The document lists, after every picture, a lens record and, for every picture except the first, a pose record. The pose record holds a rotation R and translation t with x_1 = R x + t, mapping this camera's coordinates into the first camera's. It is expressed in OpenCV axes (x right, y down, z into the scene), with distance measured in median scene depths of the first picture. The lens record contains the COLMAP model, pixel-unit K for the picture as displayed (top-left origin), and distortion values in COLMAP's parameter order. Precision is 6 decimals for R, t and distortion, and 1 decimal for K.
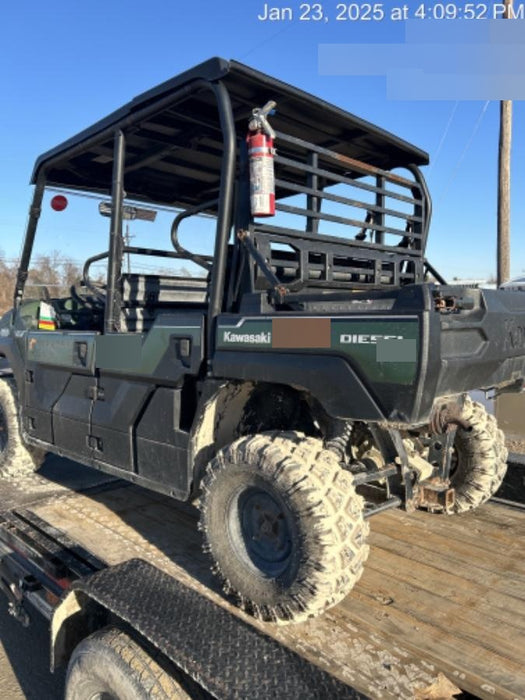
lens RADIAL K [[509.2, 0, 262.5], [0, 509.2, 350.0], [0, 0, 1]] dist [0.001688, 0.000218]
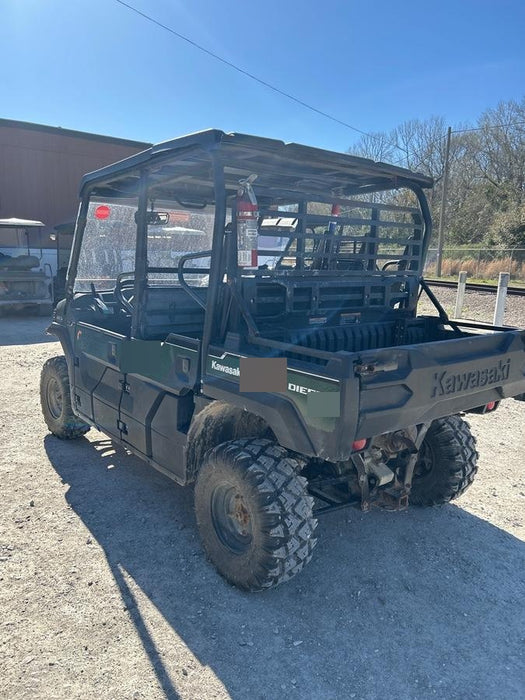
lens RADIAL K [[526.5, 0, 262.5], [0, 526.5, 350.0], [0, 0, 1]] dist [0.004060, 0.002857]
pose [[0.988364, 0.063999, -0.137988, 0.210742], [-0.046595, 0.990953, 0.125859, -0.217438], [0.144794, -0.117965, 0.982405, -0.226264]]
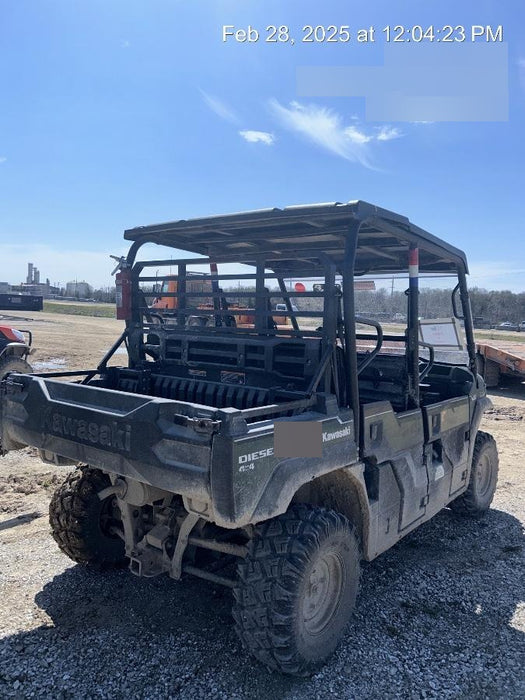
lens RADIAL K [[526.5, 0, 262.5], [0, 526.5, 350.0], [0, 0, 1]] dist [0.004060, 0.002857]
pose [[0.147837, 0.080588, -0.985723, 1.639570], [-0.094381, 0.993276, 0.067051, -0.305452], [0.984498, 0.083121, 0.154449, 1.130274]]
